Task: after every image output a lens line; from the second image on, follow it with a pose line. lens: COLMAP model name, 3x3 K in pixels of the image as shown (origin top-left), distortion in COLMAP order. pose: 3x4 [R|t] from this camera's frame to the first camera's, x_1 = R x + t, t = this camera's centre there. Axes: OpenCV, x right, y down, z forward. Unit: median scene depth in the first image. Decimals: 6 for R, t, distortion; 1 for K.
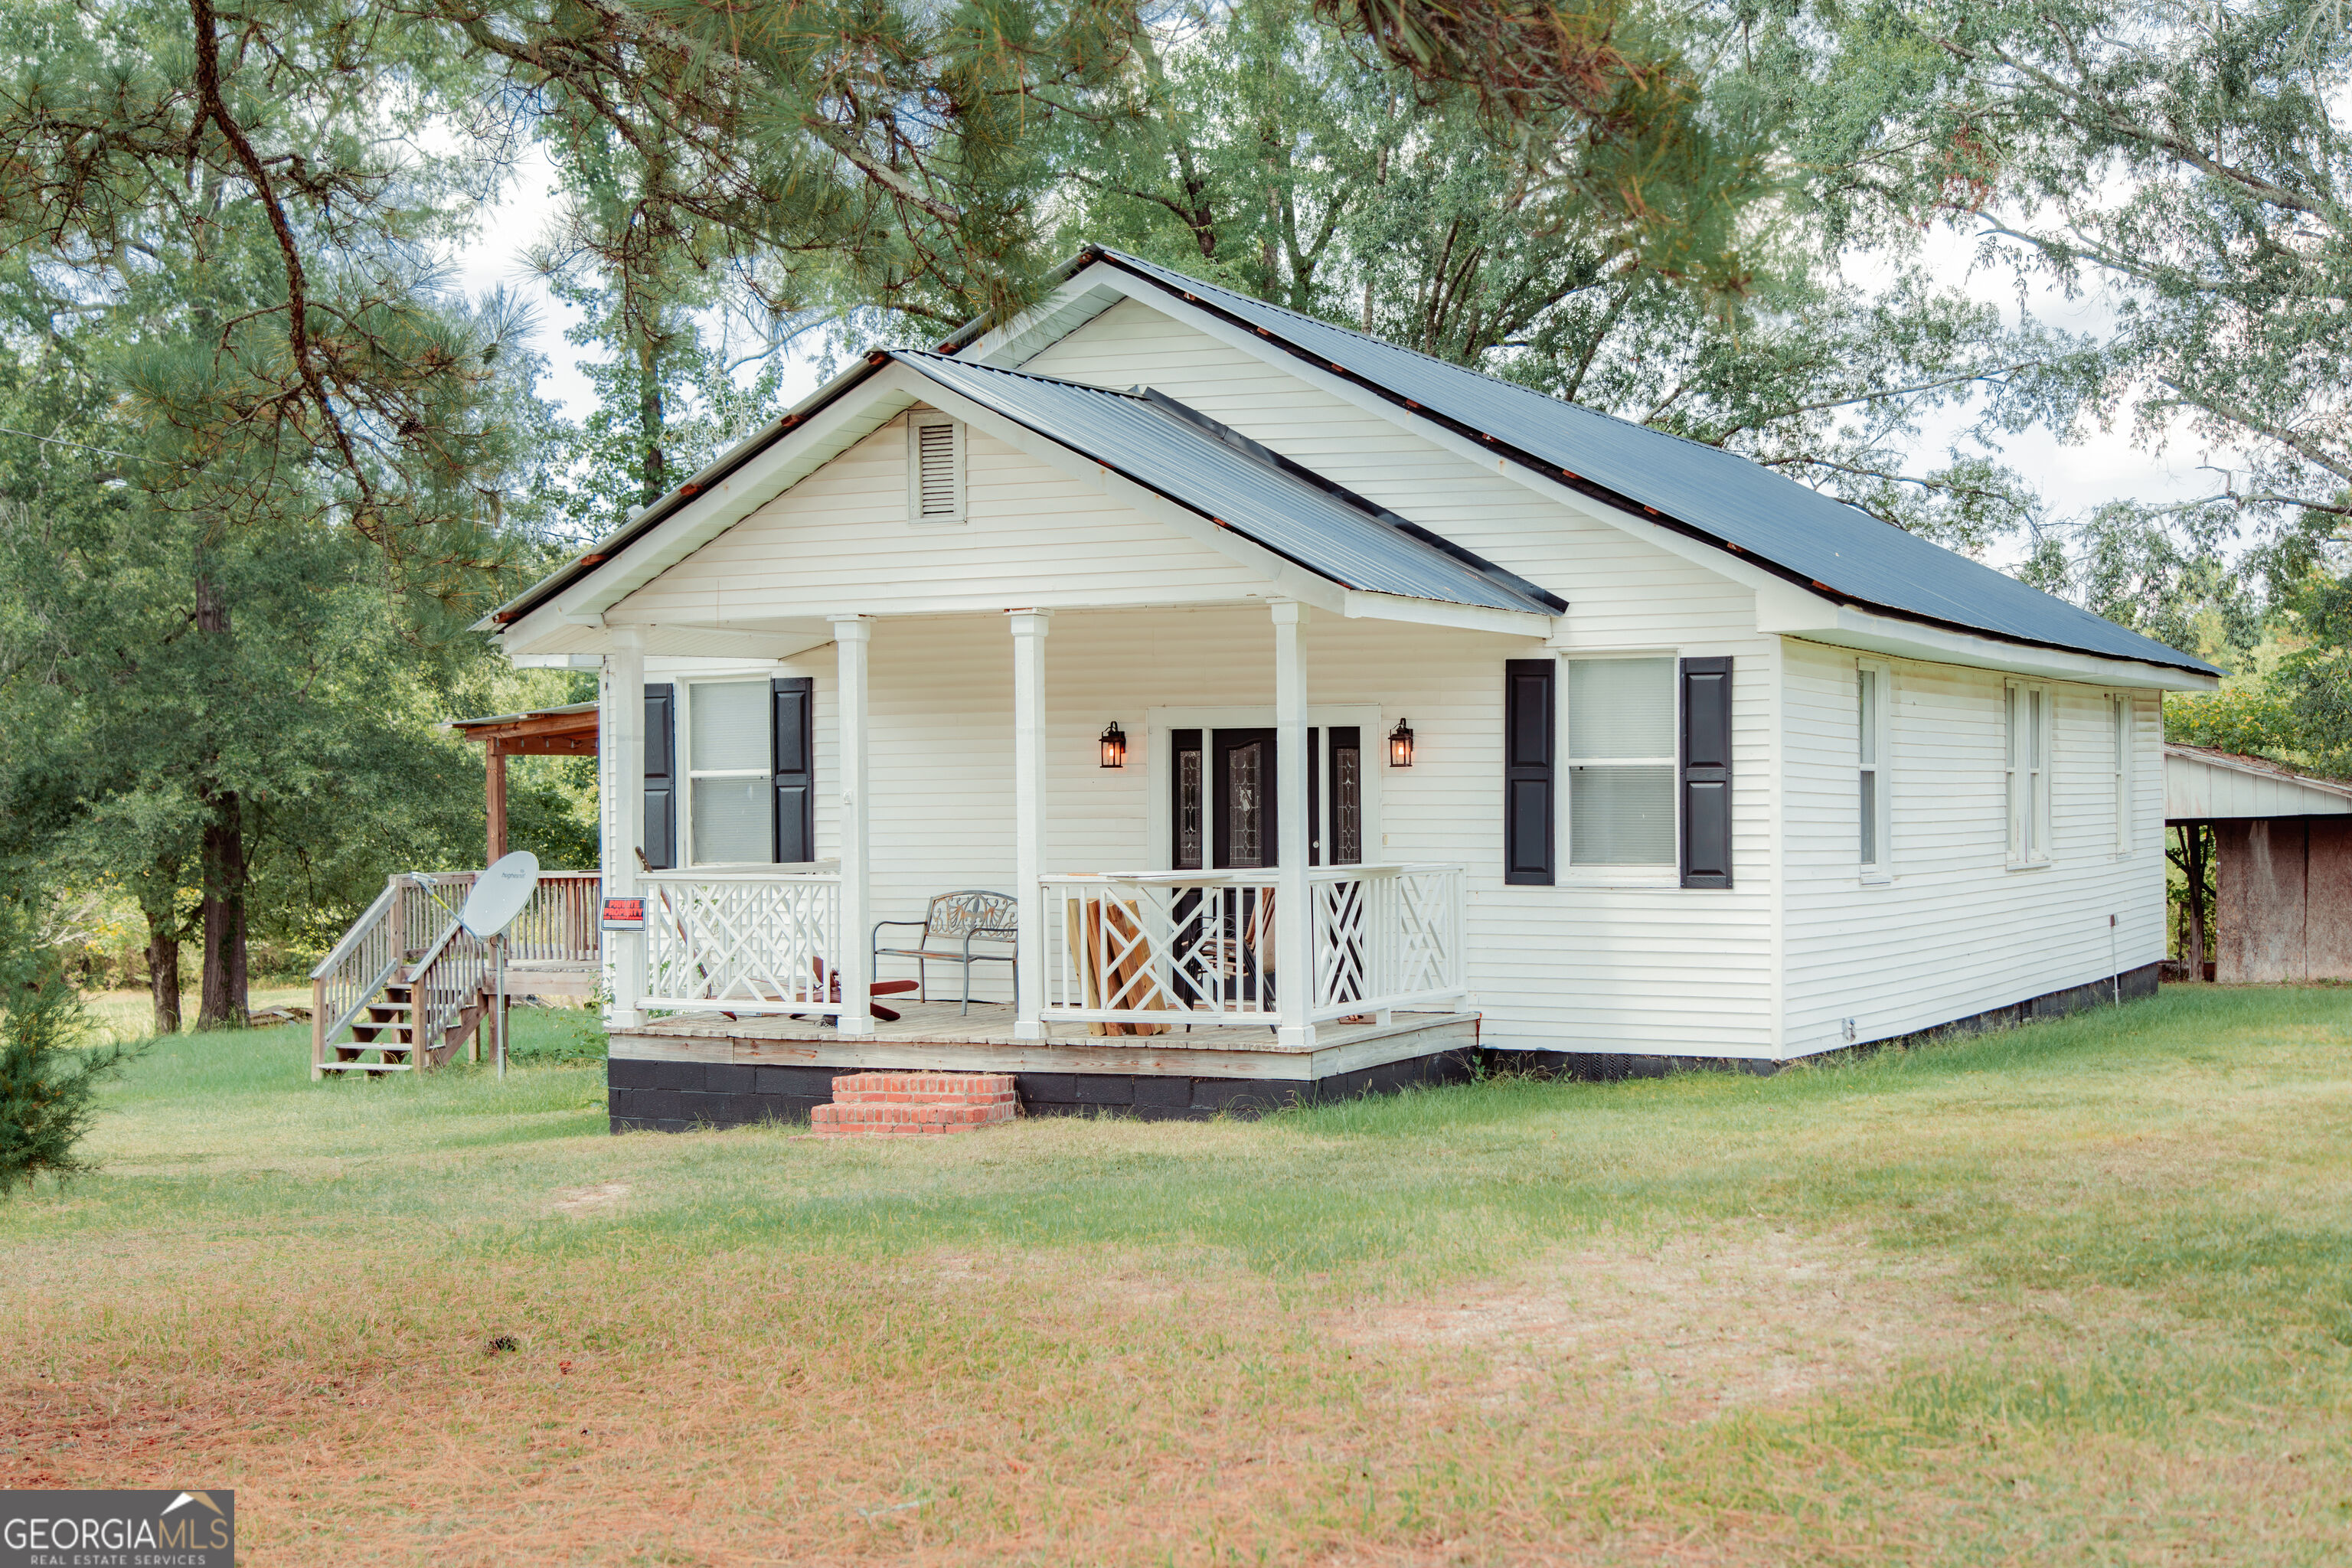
lens RADIAL K [[3261.8, 0, 1176.0], [0, 3261.8, 784.0], [0, 0, 1]] dist [0.015853, 0.018002]
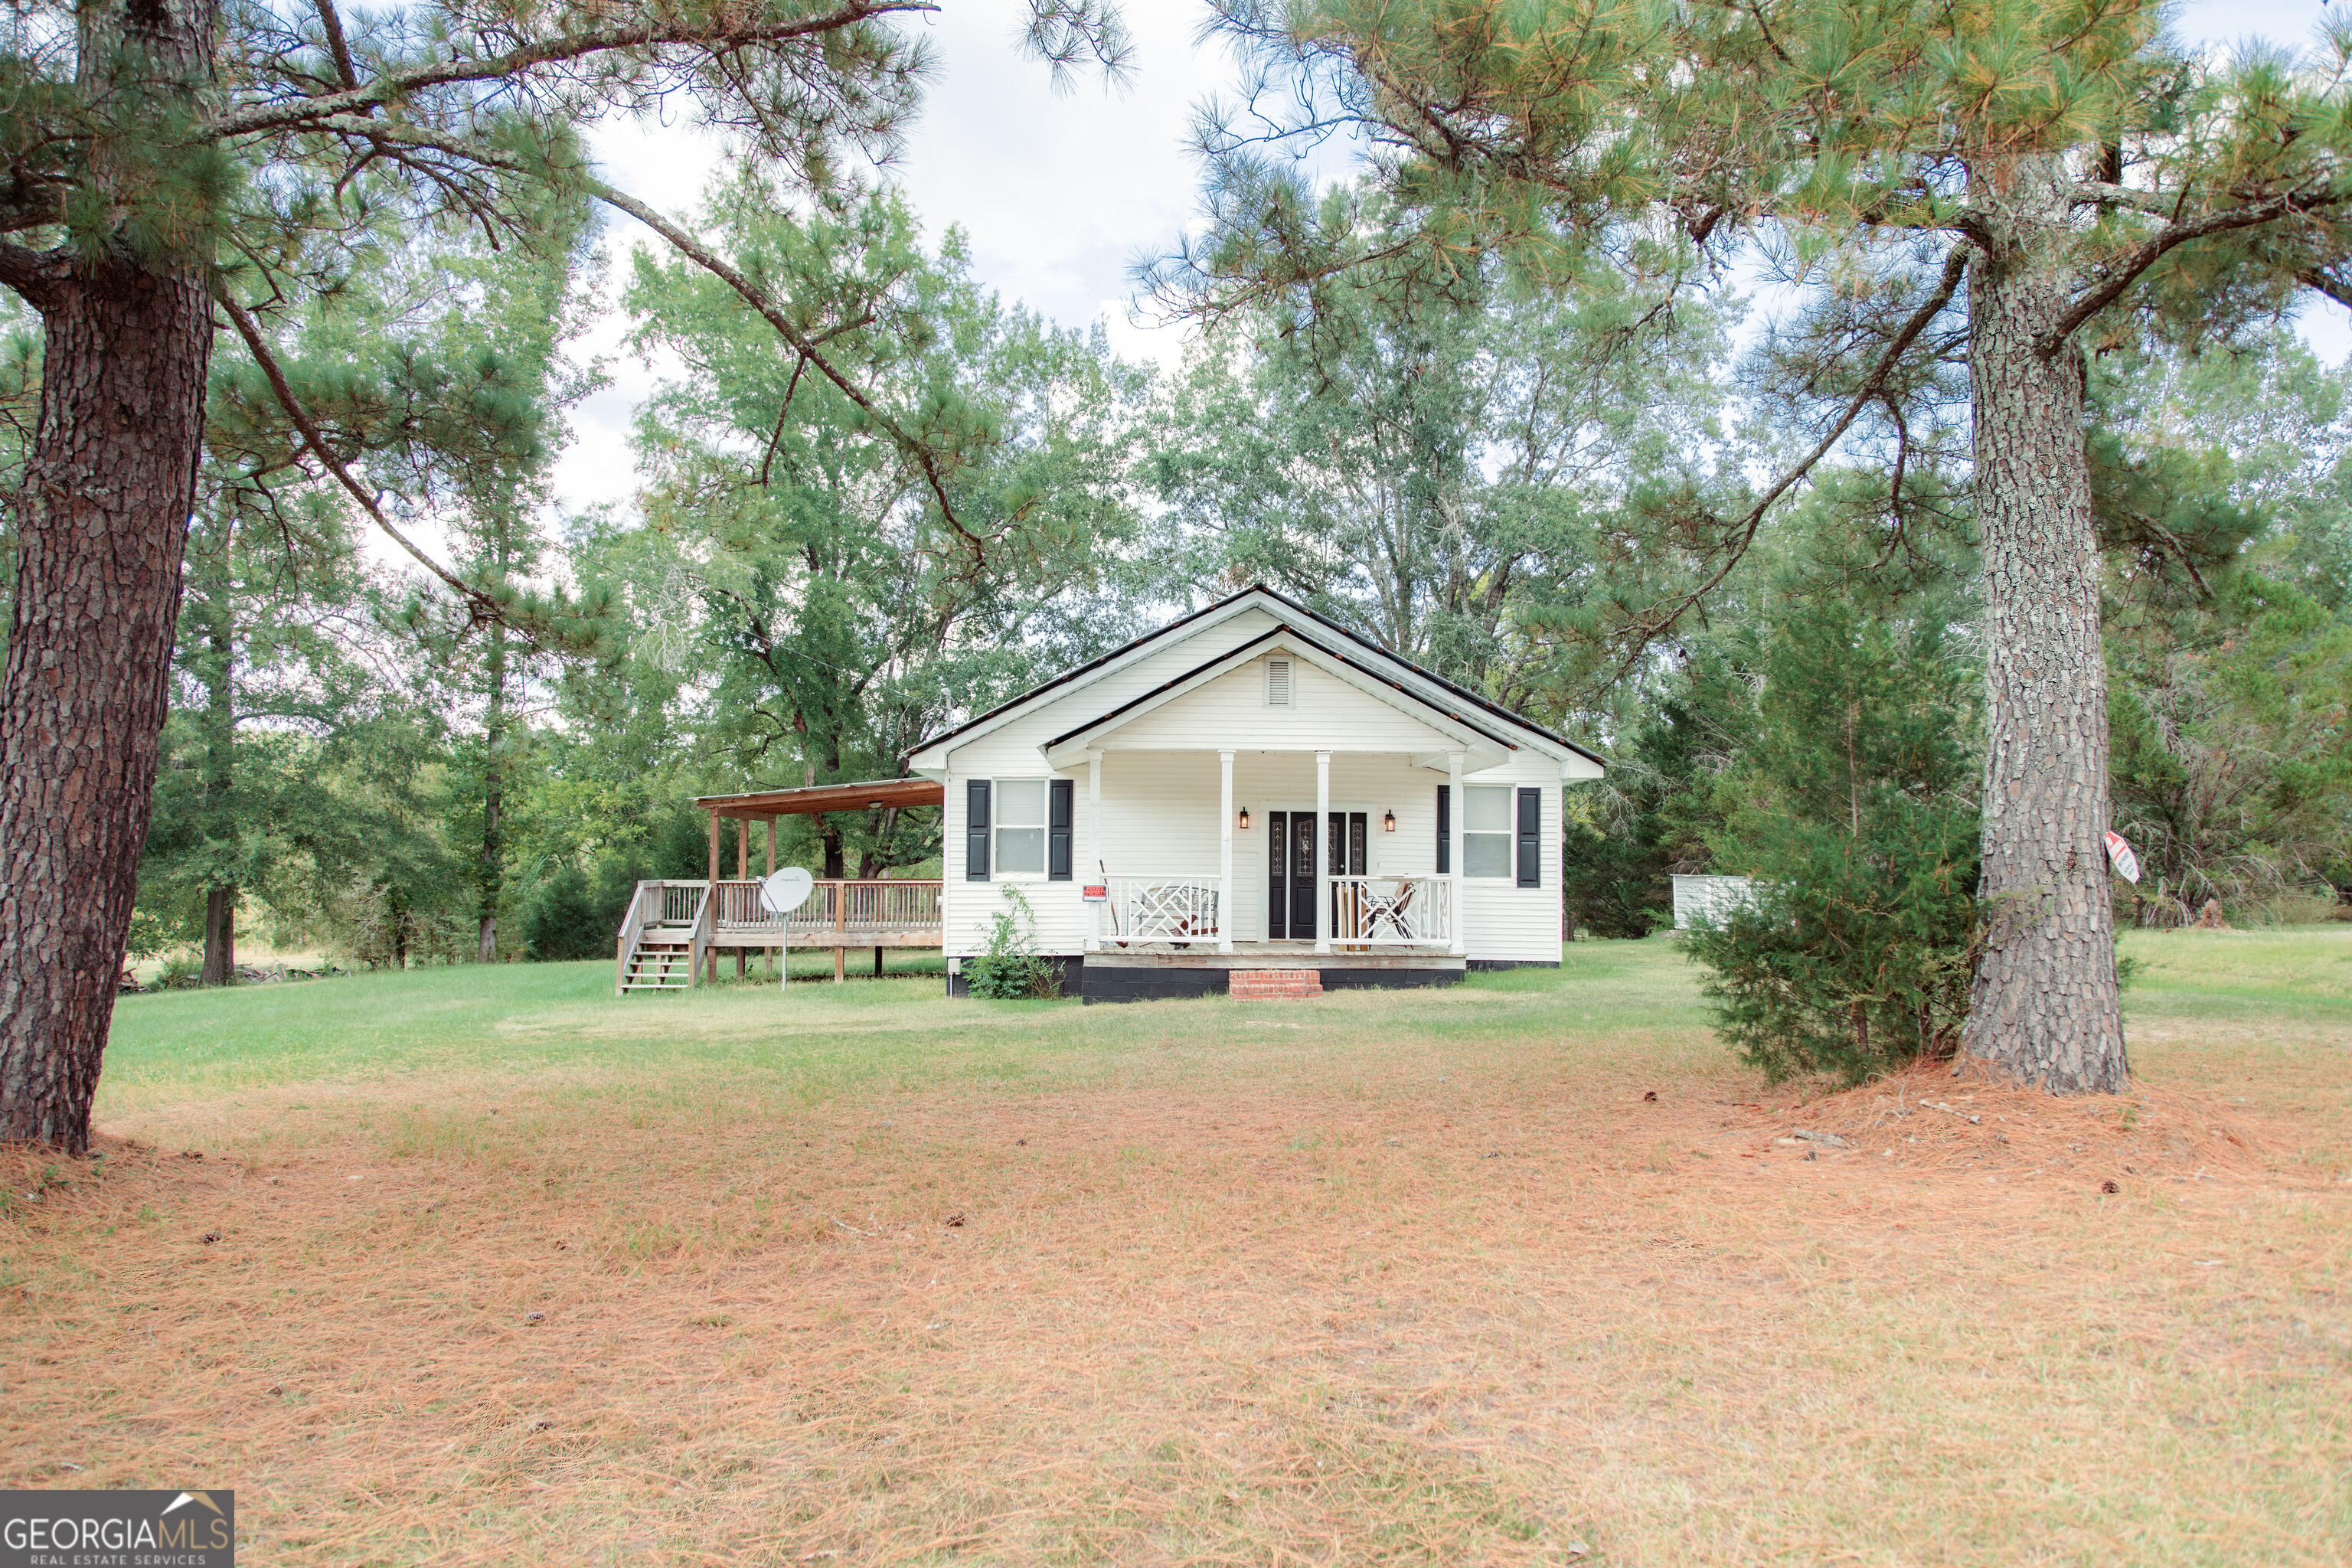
lens RADIAL K [[1600.1, 0, 1176.0], [0, 1600.1, 784.0], [0, 0, 1]] dist [0.033841, 0.000556]
pose [[0.881304, 0.043128, 0.470577, -0.587535], [-0.019415, 0.998290, -0.055130, 0.026057], [-0.472150, 0.039450, 0.880635, 0.115121]]
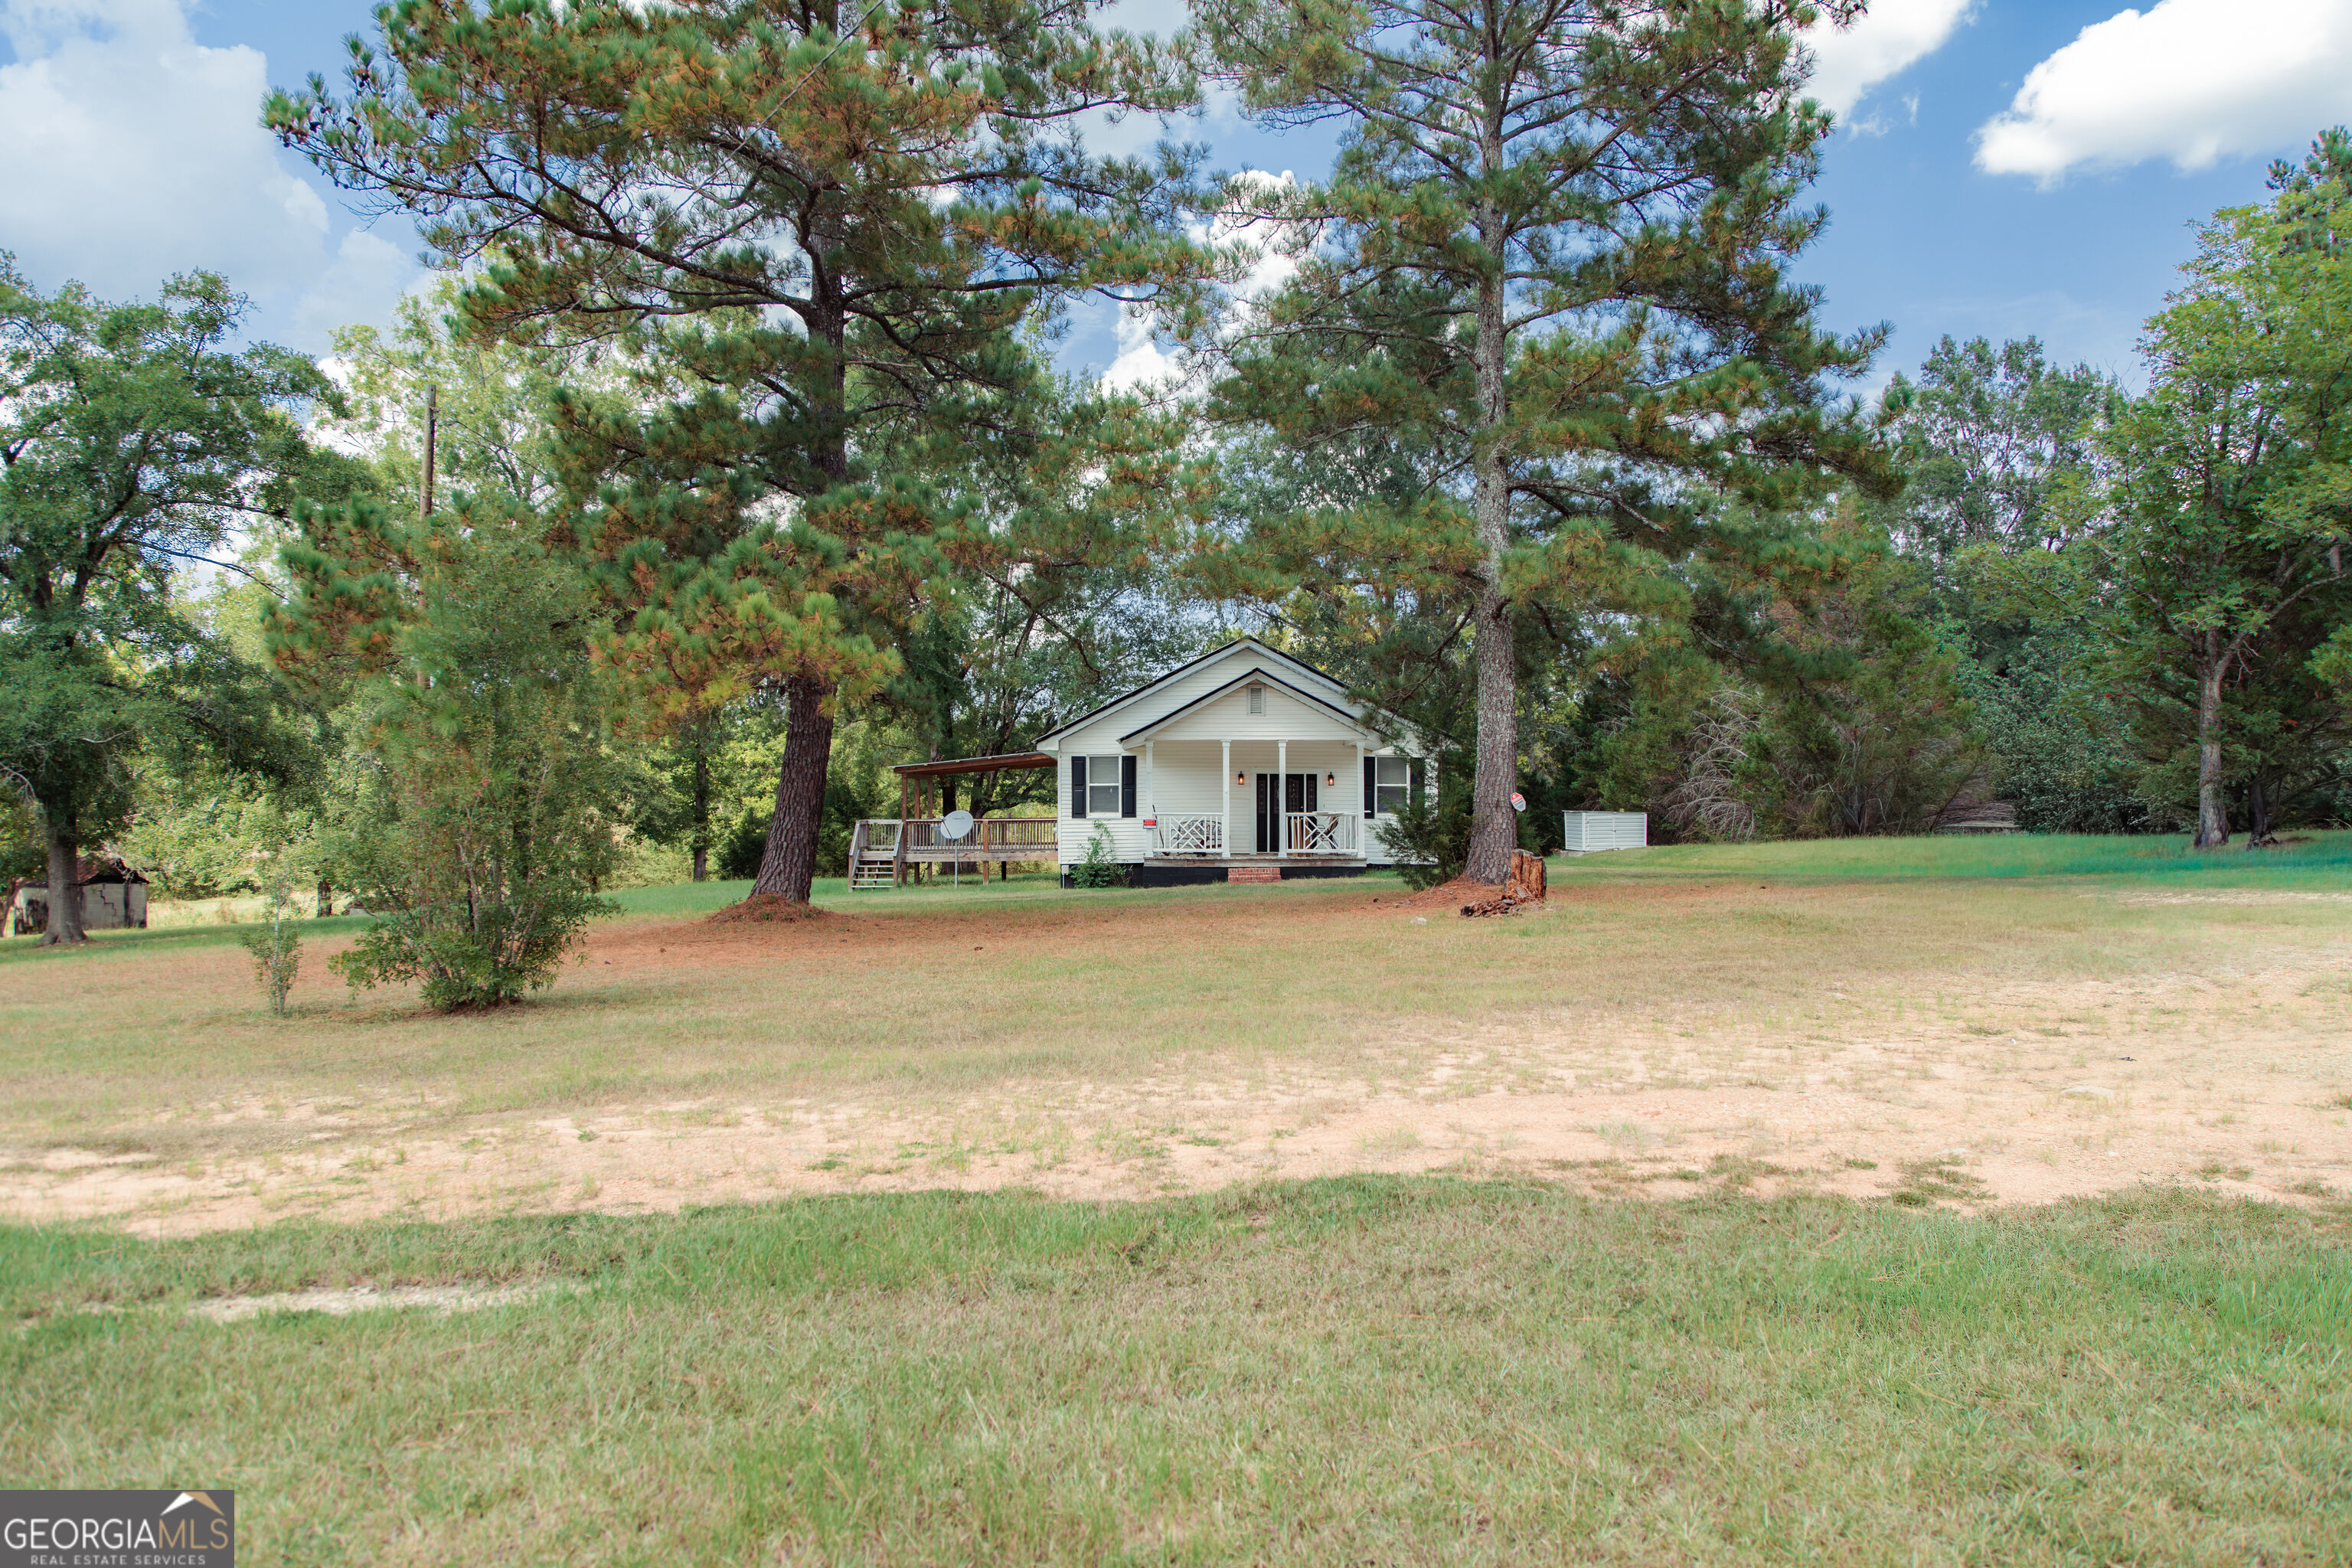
lens RADIAL K [[1633.7, 0, 1169.1], [0, 1633.7, 784.8], [0, 0, 1]] dist [0.038135, 0.002659]
pose [[0.899922, 0.017466, 0.435701, -0.901438], [-0.011095, 0.999791, -0.017162, 0.027499], [-0.435910, 0.010610, 0.899928, -0.557808]]
